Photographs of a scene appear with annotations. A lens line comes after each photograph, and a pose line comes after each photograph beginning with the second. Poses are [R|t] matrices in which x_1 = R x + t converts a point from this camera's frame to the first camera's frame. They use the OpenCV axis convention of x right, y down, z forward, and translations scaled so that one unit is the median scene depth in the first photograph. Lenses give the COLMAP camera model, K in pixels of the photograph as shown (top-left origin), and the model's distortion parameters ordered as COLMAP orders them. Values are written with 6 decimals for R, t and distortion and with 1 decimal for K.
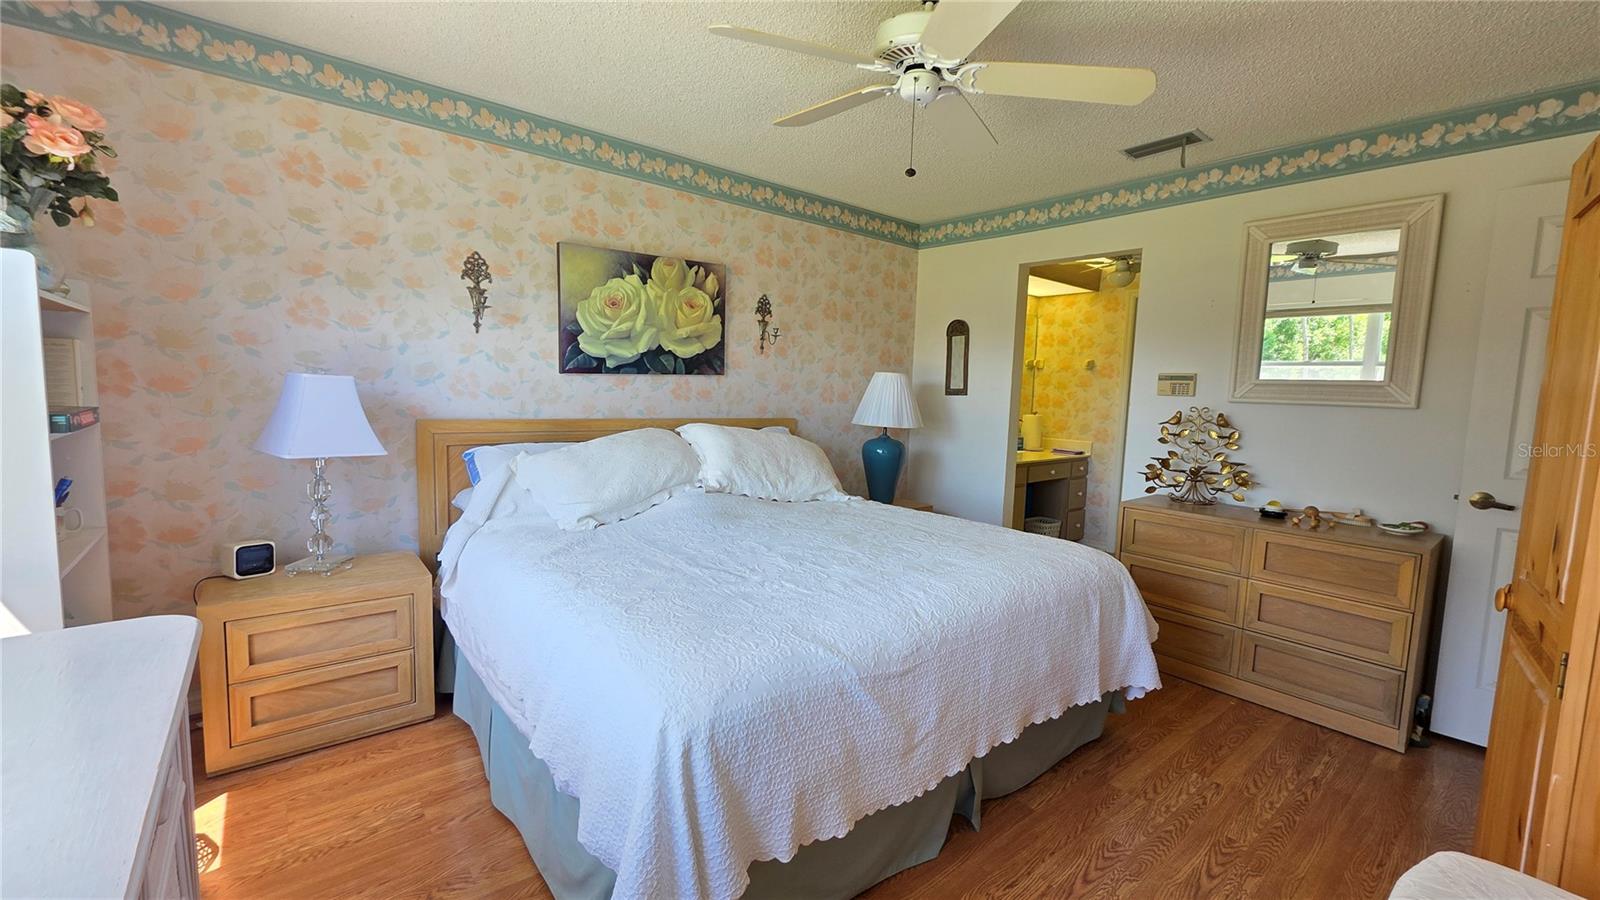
lens RADIAL K [[567.4, 0, 800.0], [0, 567.4, 450.0], [0, 0, 1]] dist [0.000511, -0.000015]
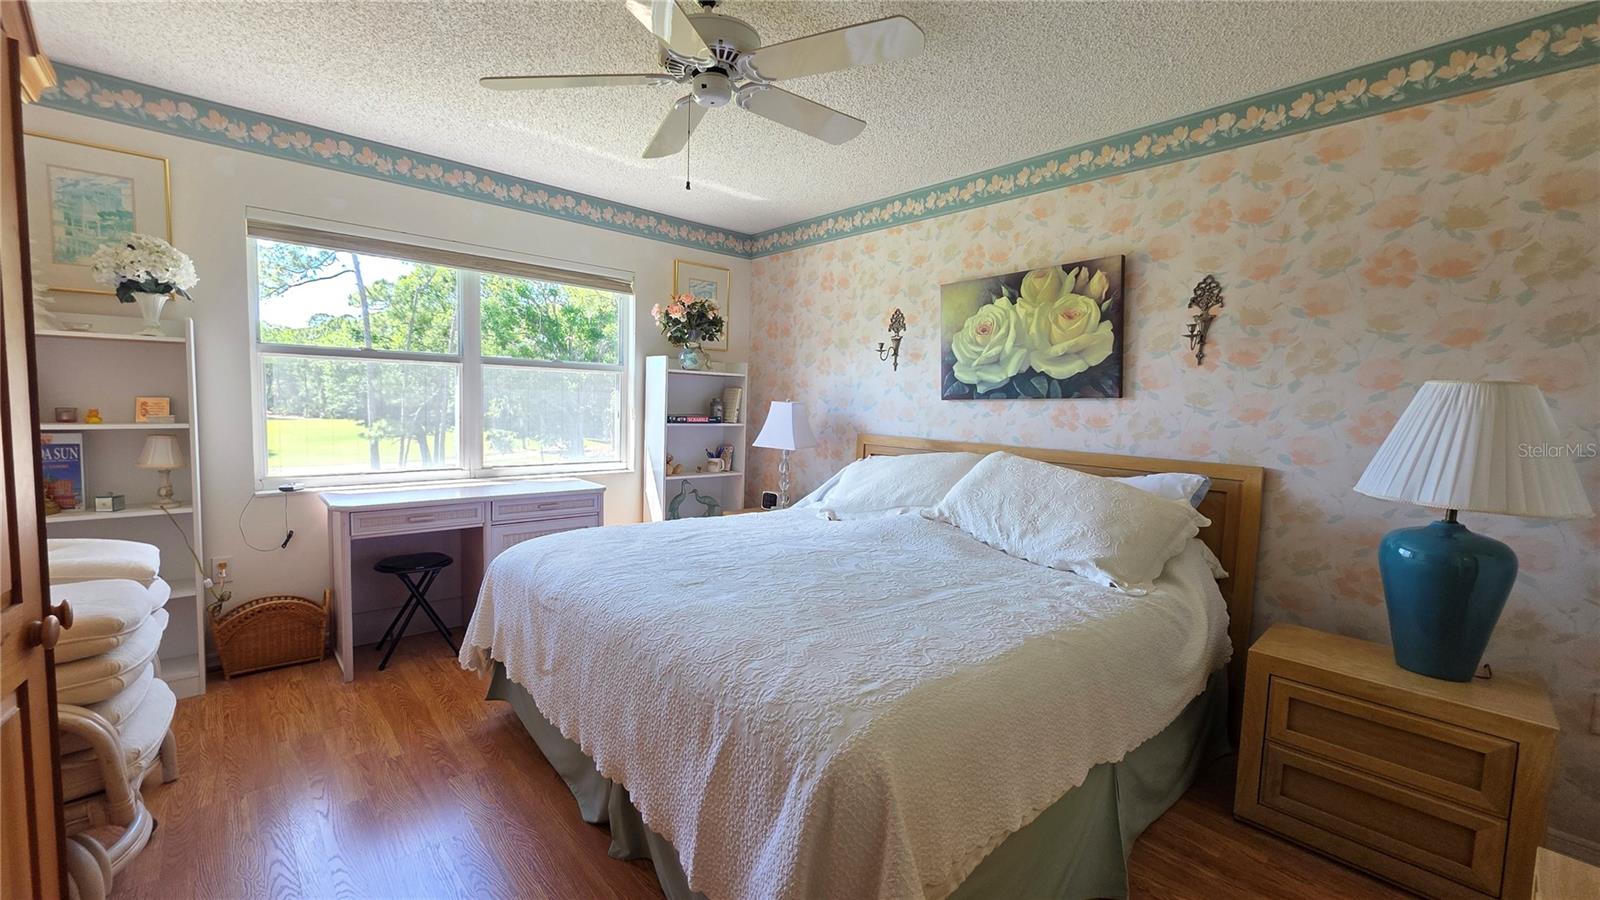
lens RADIAL K [[640.5, 0, 800.0], [0, 640.5, 450.0], [0, 0, 1]] dist [0.008950, 0.000041]
pose [[0.111196, 0.046255, -0.992722, 0.732233], [-0.135405, 0.990306, 0.030975, -0.035327], [0.984531, 0.130975, 0.116381, 0.536919]]
